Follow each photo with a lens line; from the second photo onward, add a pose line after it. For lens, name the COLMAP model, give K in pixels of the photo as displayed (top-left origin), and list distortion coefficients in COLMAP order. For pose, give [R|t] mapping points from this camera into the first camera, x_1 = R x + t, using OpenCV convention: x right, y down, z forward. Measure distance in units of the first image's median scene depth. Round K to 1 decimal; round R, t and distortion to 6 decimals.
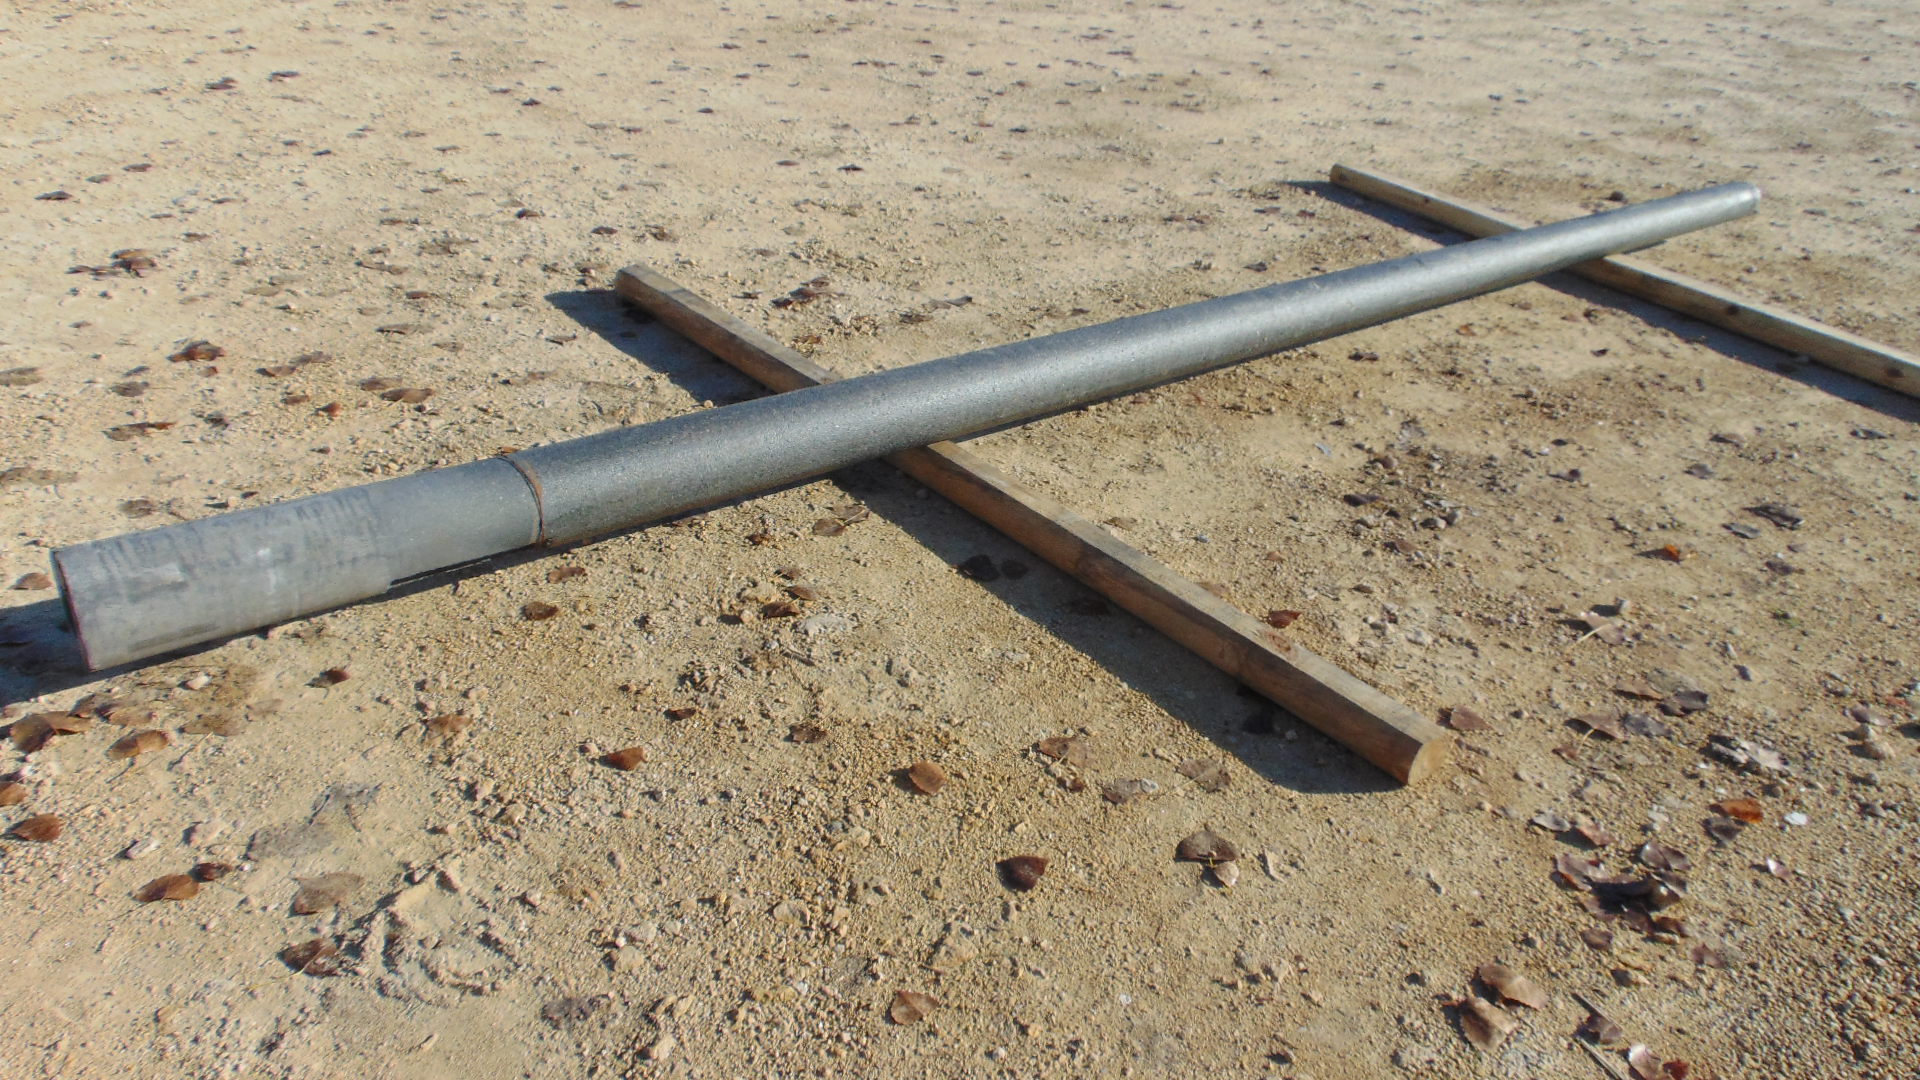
lens RADIAL K [[1426.5, 0, 948.1], [0, 1426.5, 540.5], [0, 0, 1]] dist [-0.022592, 0.056735]
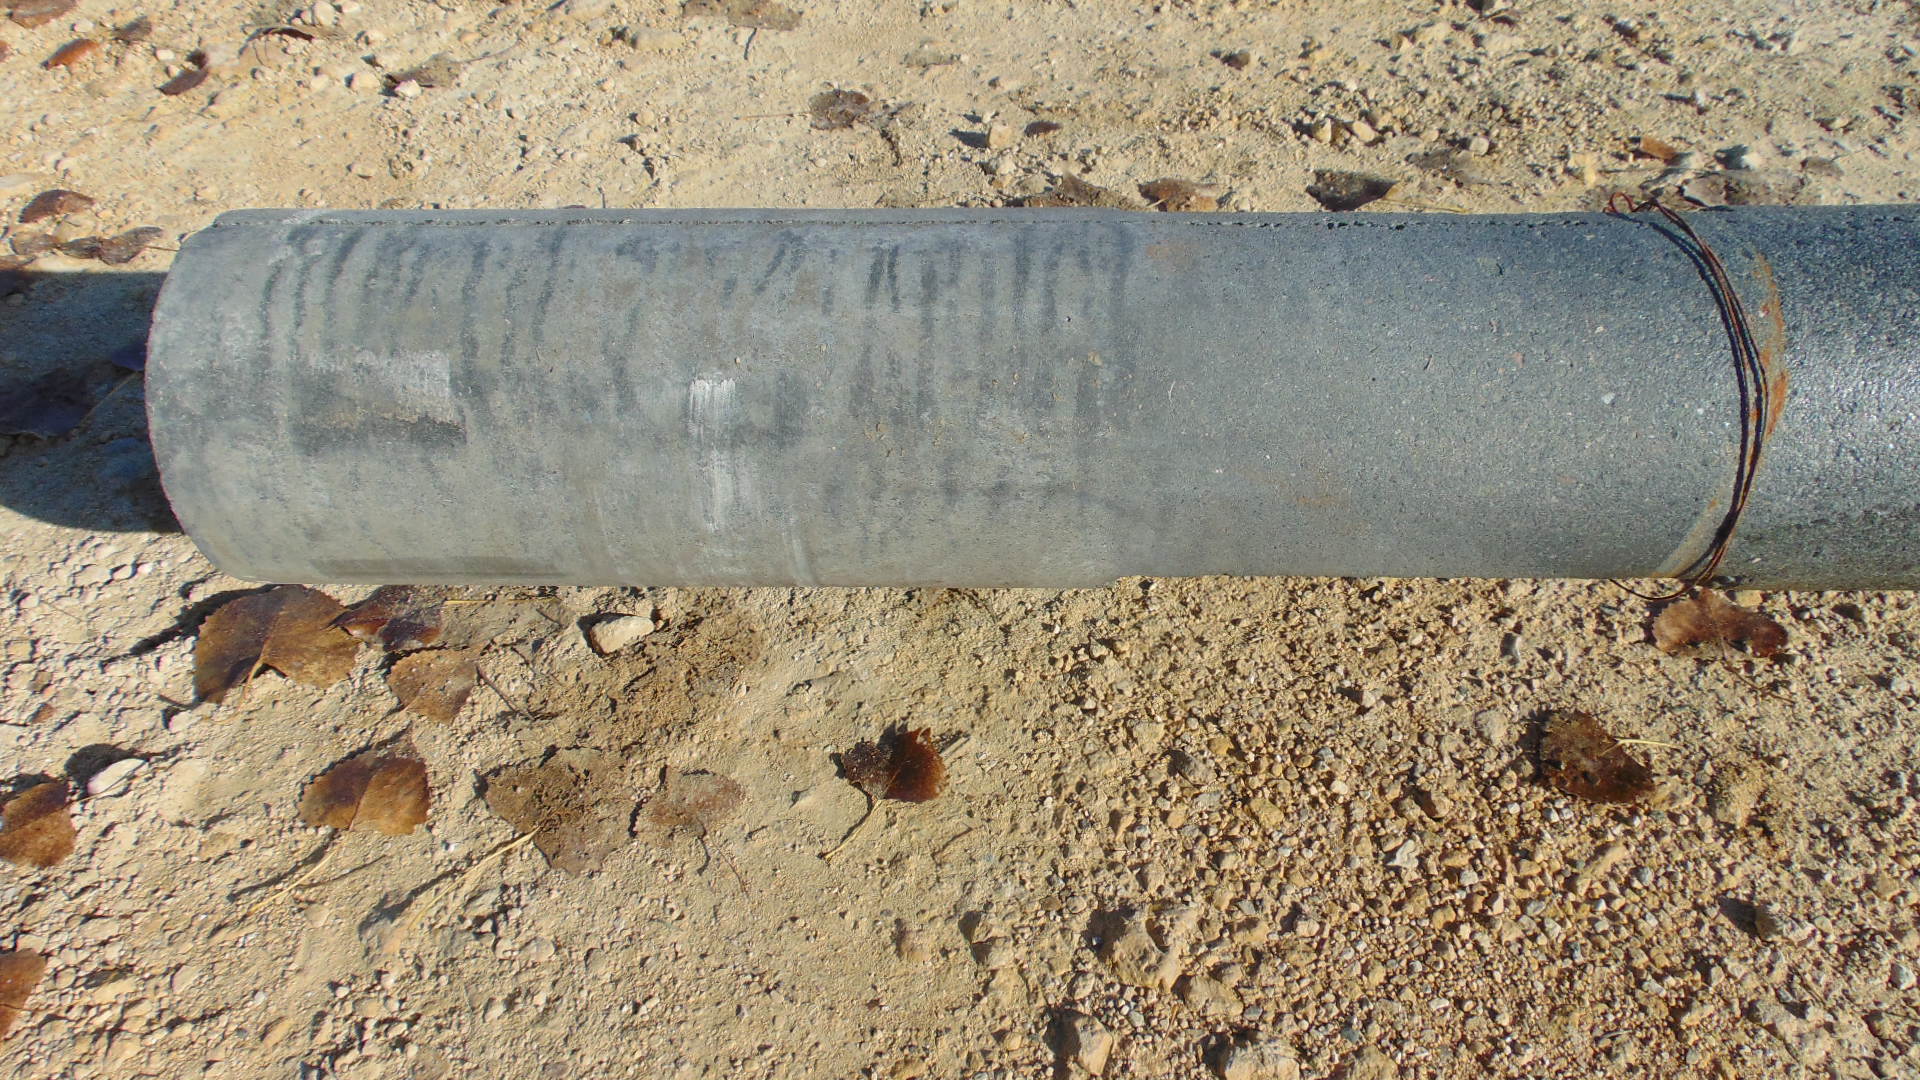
lens RADIAL K [[1426.5, 0, 948.1], [0, 1426.5, 540.5], [0, 0, 1]] dist [-0.022592, 0.056735]
pose [[0.738911, 0.380251, -0.556255, -0.236193], [-0.229422, 0.918200, 0.322915, -0.056797], [0.633542, -0.110989, 0.765706, 0.690578]]
